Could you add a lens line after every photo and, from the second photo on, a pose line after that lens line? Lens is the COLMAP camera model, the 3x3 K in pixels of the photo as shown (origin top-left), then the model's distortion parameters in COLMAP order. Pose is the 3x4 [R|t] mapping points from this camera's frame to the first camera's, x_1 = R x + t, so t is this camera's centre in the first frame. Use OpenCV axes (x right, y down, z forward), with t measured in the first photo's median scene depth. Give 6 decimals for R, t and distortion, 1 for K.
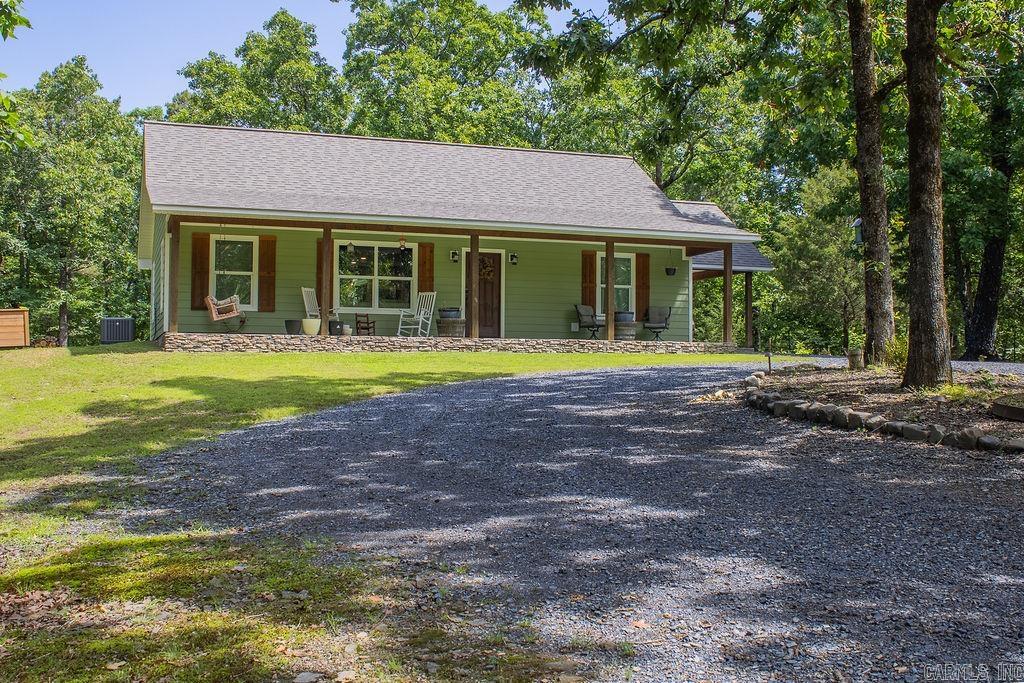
lens RADIAL K [[1088.9, 0, 512.0], [0, 1088.9, 341.5], [0, 0, 1]] dist [-0.168717, 0.153135]
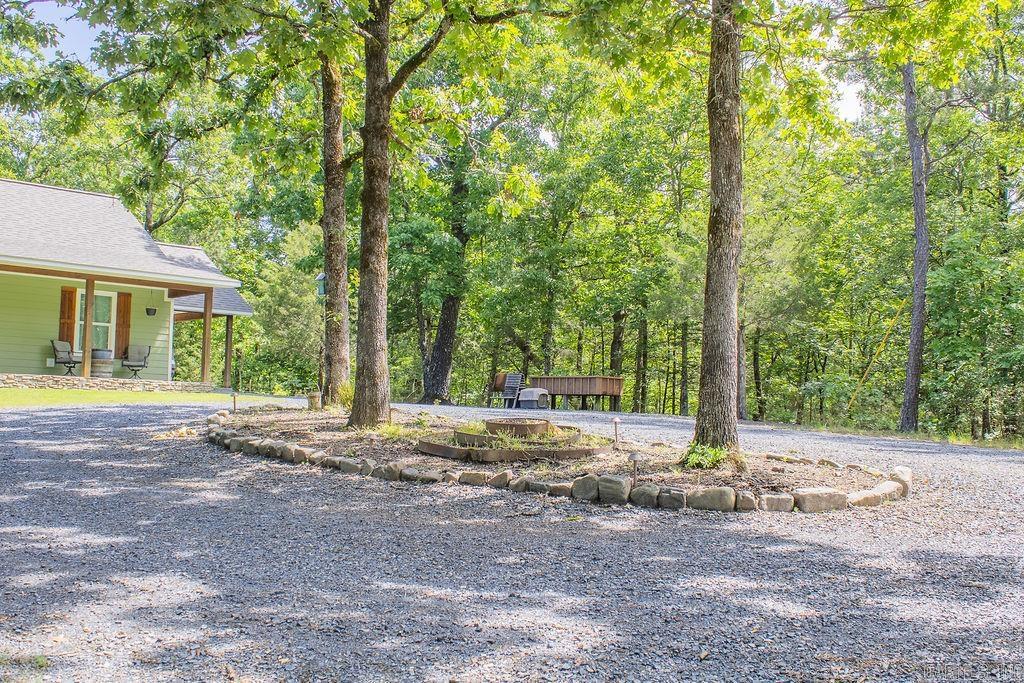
lens RADIAL K [[1045.1, 0, 512.0], [0, 1045.1, 341.5], [0, 0, 1]] dist [-0.151350, 0.161925]
pose [[0.889696, 0.041049, 0.454704, 0.013510], [-0.023090, 0.998721, -0.044981, -0.000641], [-0.455969, 0.029521, 0.889506, -0.037434]]
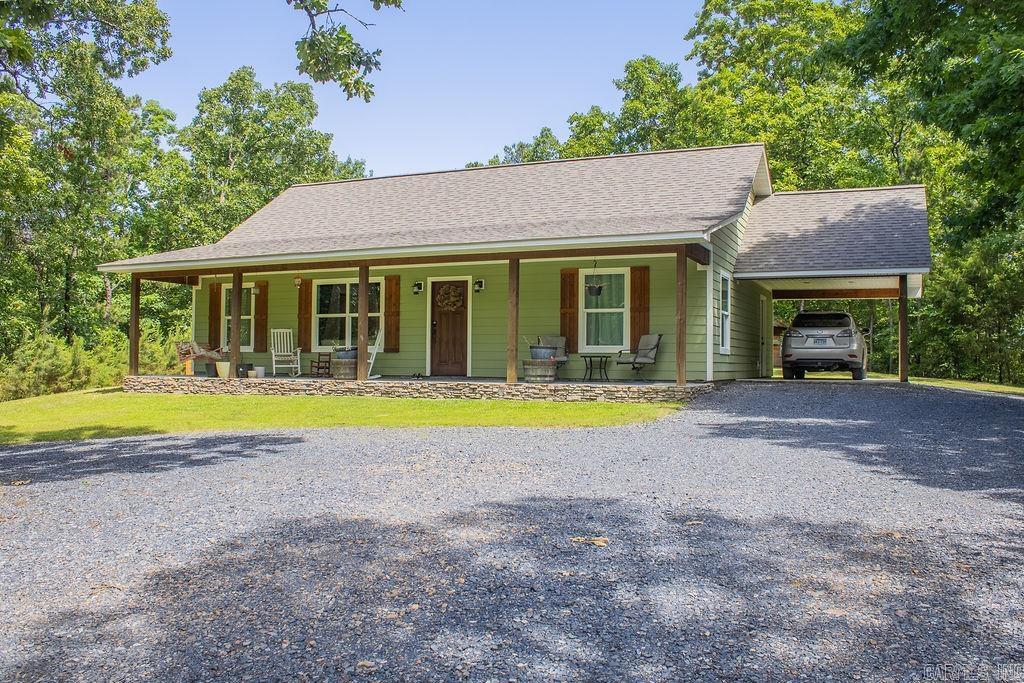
lens RADIAL K [[863.9, 0, 512.0], [0, 863.9, 341.5], [0, 0, 1]] dist [-0.189490, 0.181435]
pose [[0.734462, -0.020846, -0.678330, 0.779154], [0.016050, 0.999782, -0.013348, -0.034202], [0.678460, -0.001083, 0.734636, 0.809871]]
